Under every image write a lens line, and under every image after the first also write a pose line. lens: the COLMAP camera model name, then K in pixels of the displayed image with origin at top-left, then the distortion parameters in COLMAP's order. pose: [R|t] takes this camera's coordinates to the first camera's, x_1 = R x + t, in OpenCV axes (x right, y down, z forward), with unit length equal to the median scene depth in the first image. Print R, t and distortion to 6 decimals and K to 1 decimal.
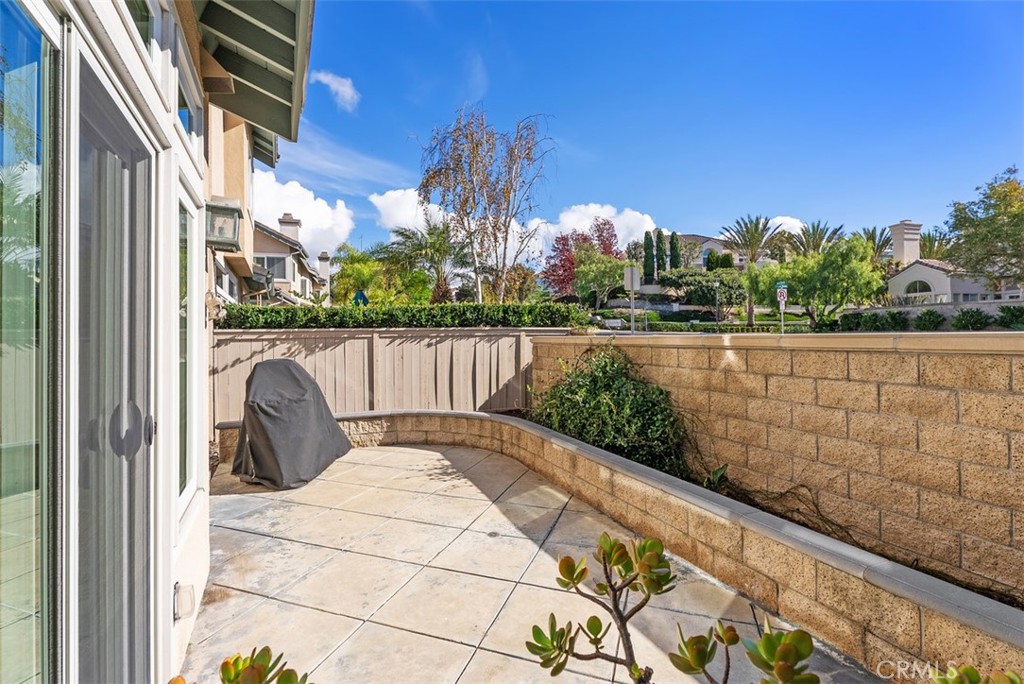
lens RADIAL K [[458.2, 0, 511.5], [0, 458.2, 337.7], [0, 0, 1]] dist [0.001601, 0.000163]
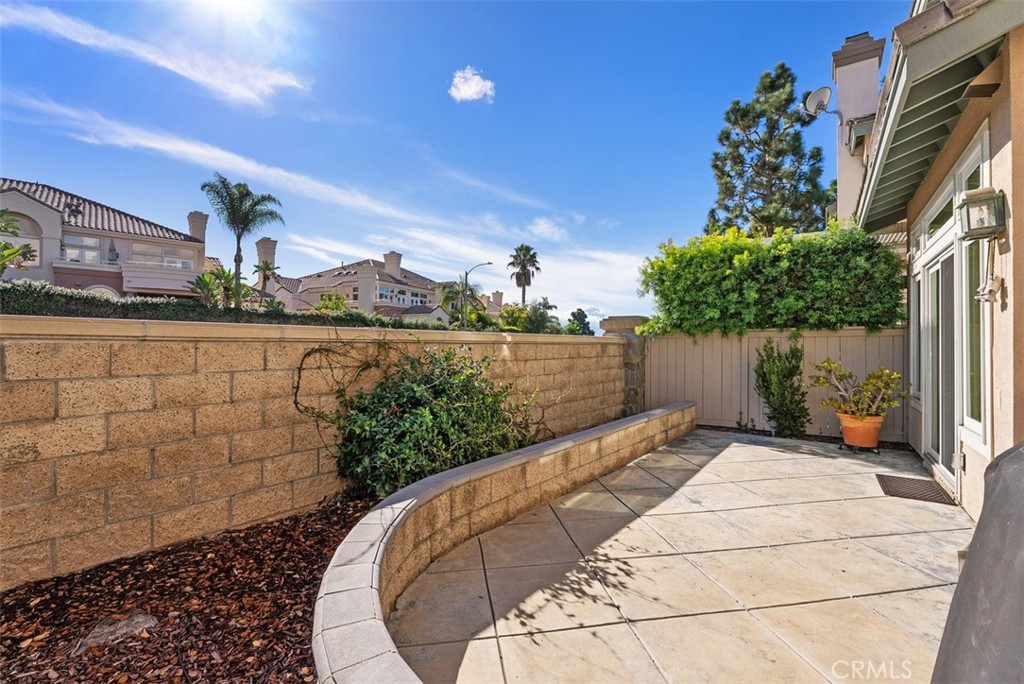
lens RADIAL K [[458.2, 0, 511.5], [0, 458.2, 337.7], [0, 0, 1]] dist [0.001601, 0.000163]
pose [[-0.478552, 0.006643, 0.878034, -0.682116], [-0.004719, 0.999937, -0.010138, 0.016787], [-0.878047, -0.008995, -0.478490, 1.583807]]
